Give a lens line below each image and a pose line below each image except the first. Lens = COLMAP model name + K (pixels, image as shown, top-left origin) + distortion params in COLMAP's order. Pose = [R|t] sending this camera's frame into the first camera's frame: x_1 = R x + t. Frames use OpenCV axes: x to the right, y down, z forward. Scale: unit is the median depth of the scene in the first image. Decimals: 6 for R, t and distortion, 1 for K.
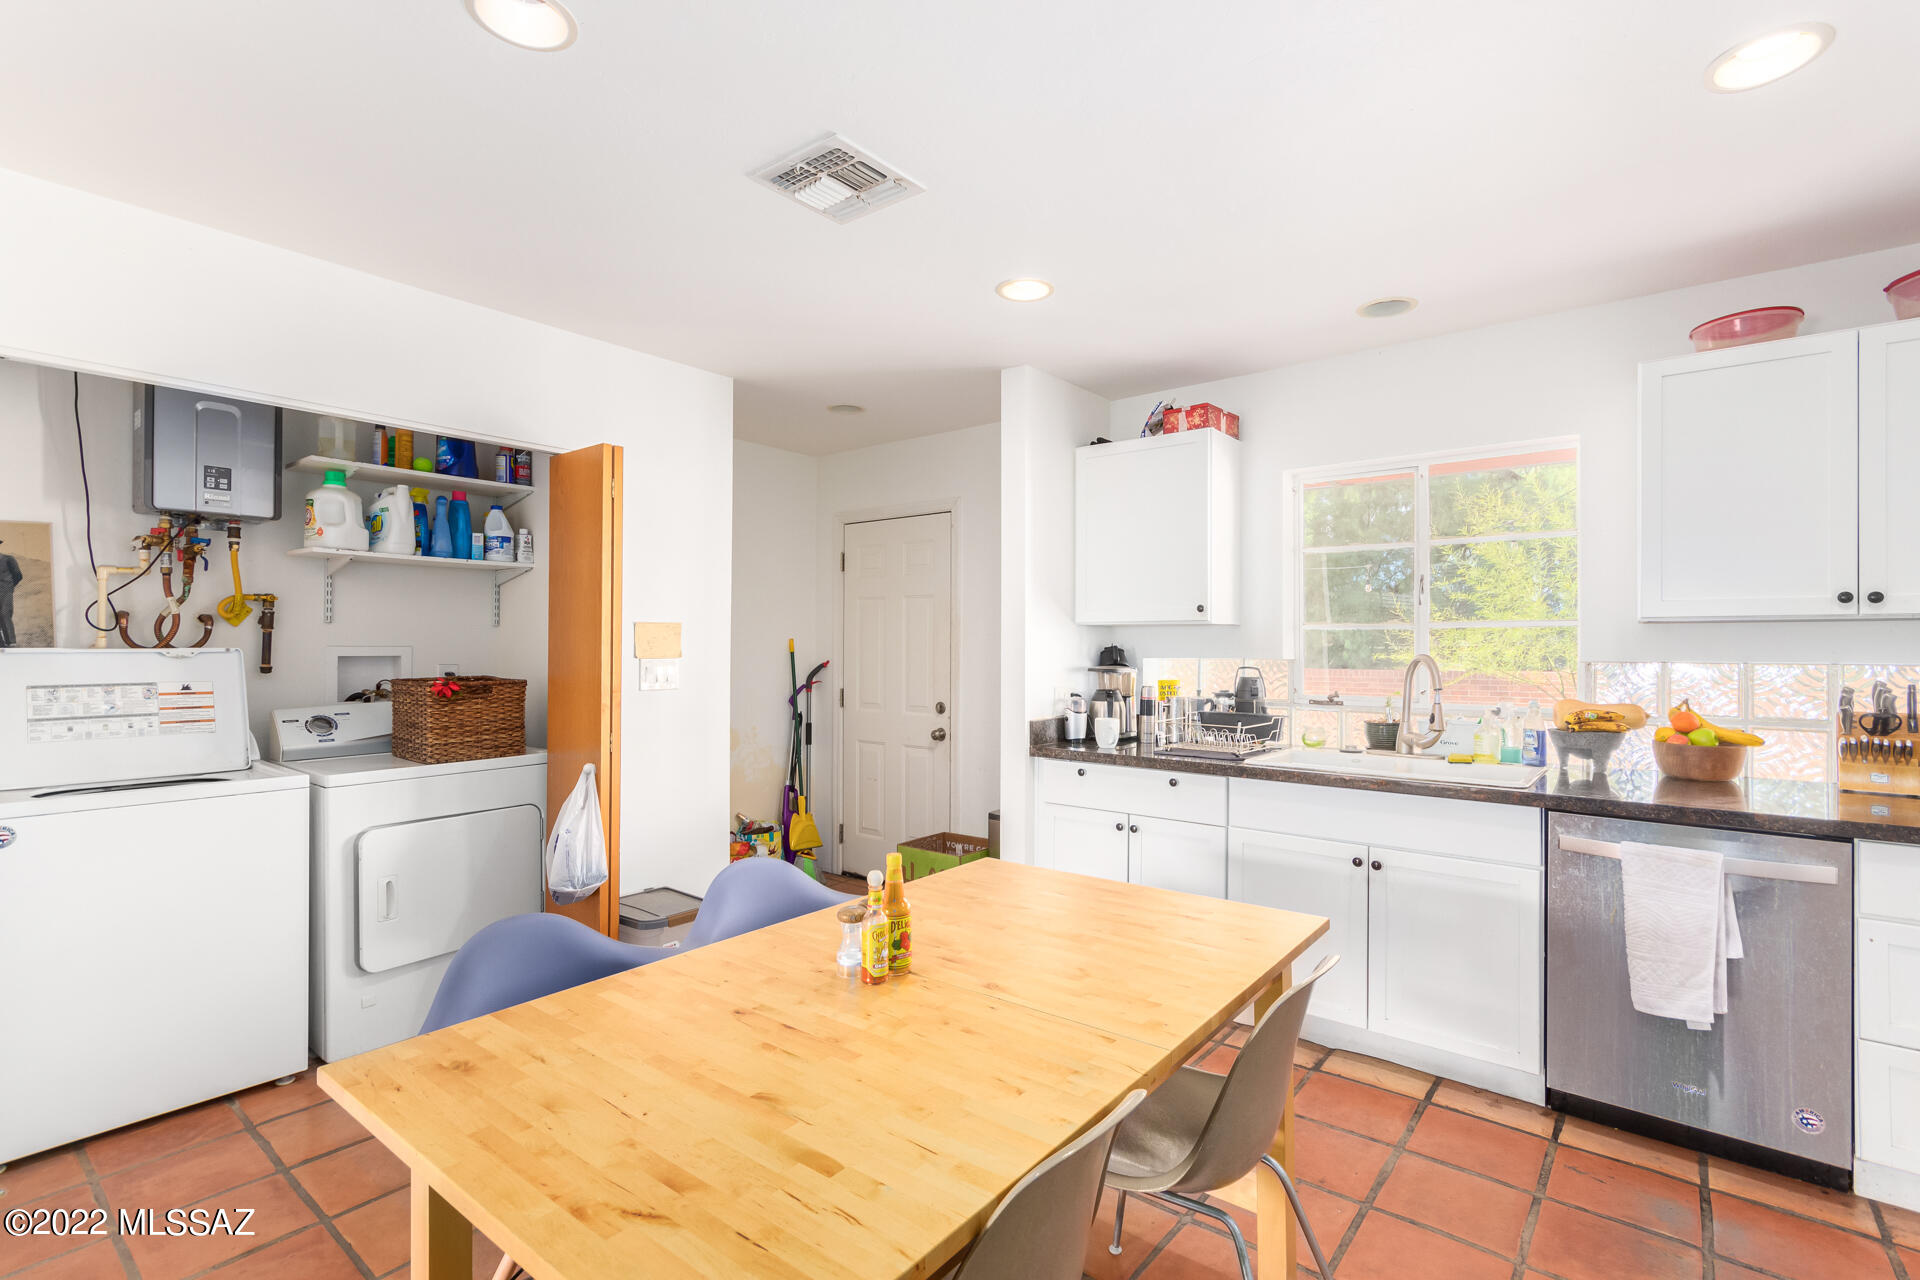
lens RADIAL K [[893.8, 0, 956.3], [0, 893.8, 641.0], [0, 0, 1]] dist [0.000414, 0.002277]
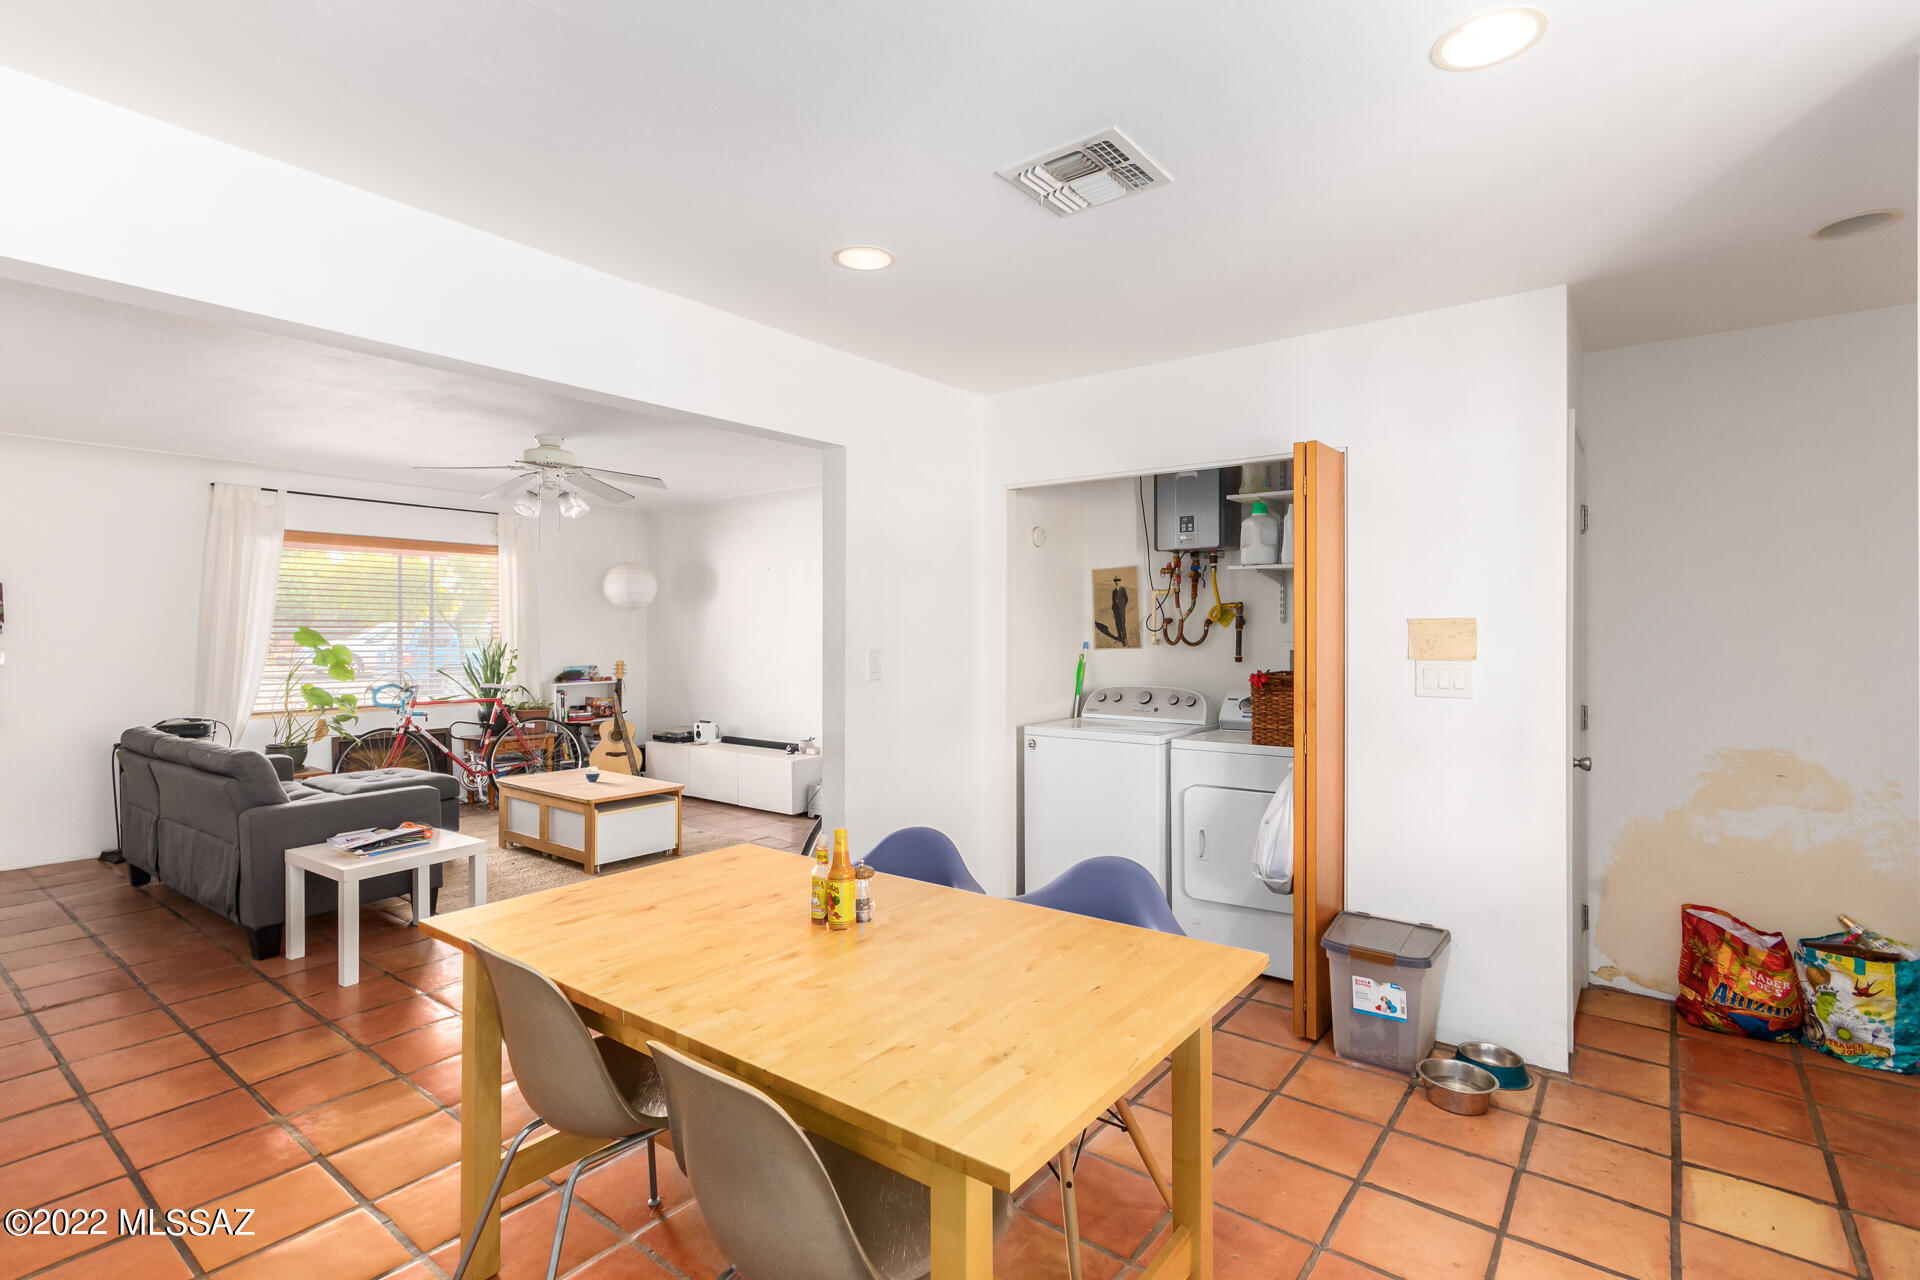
lens RADIAL K [[893.8, 0, 947.4], [0, 893.8, 624.3], [0, 0, 1]] dist [0.000414, 0.002277]
pose [[0.030072, -0.009187, -0.999506, 0.584104], [0.003040, 0.999954, -0.009099, -0.010553], [0.999543, -0.002765, 0.030099, 0.573005]]
